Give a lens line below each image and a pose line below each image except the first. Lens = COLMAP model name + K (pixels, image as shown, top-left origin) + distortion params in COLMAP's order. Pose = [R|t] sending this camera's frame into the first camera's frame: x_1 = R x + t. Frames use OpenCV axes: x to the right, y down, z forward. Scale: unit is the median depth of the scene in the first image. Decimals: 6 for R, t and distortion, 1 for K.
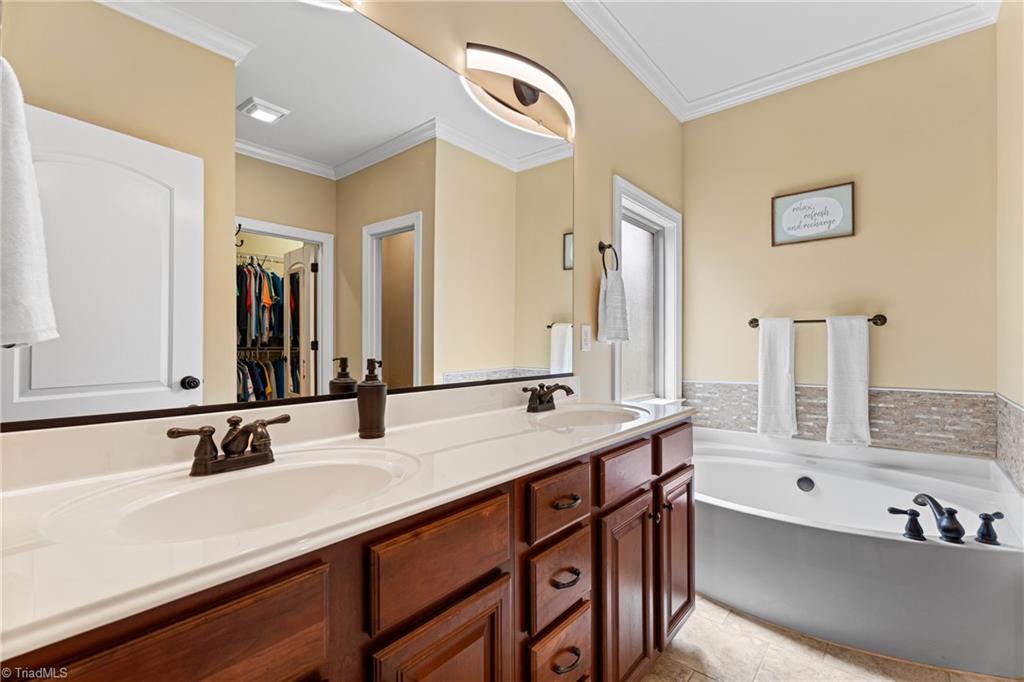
lens RADIAL K [[456.8, 0, 508.5], [0, 456.8, 338.5], [0, 0, 1]] dist [0.005282, -0.001556]
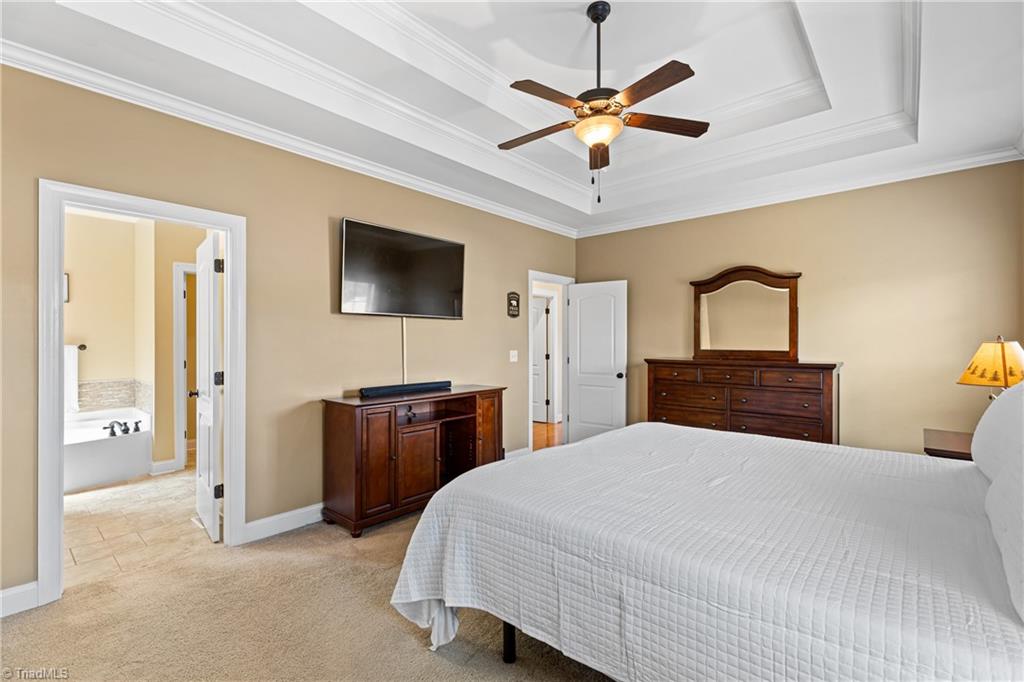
lens RADIAL K [[456.8, 0, 508.6], [0, 456.8, 339.9], [0, 0, 1]] dist [0.005282, -0.001556]
pose [[0.022748, -0.000384, 0.999741, -1.617081], [-0.001229, 0.999999, 0.000412, -0.109132], [-0.999740, -0.001238, 0.022747, -1.265751]]
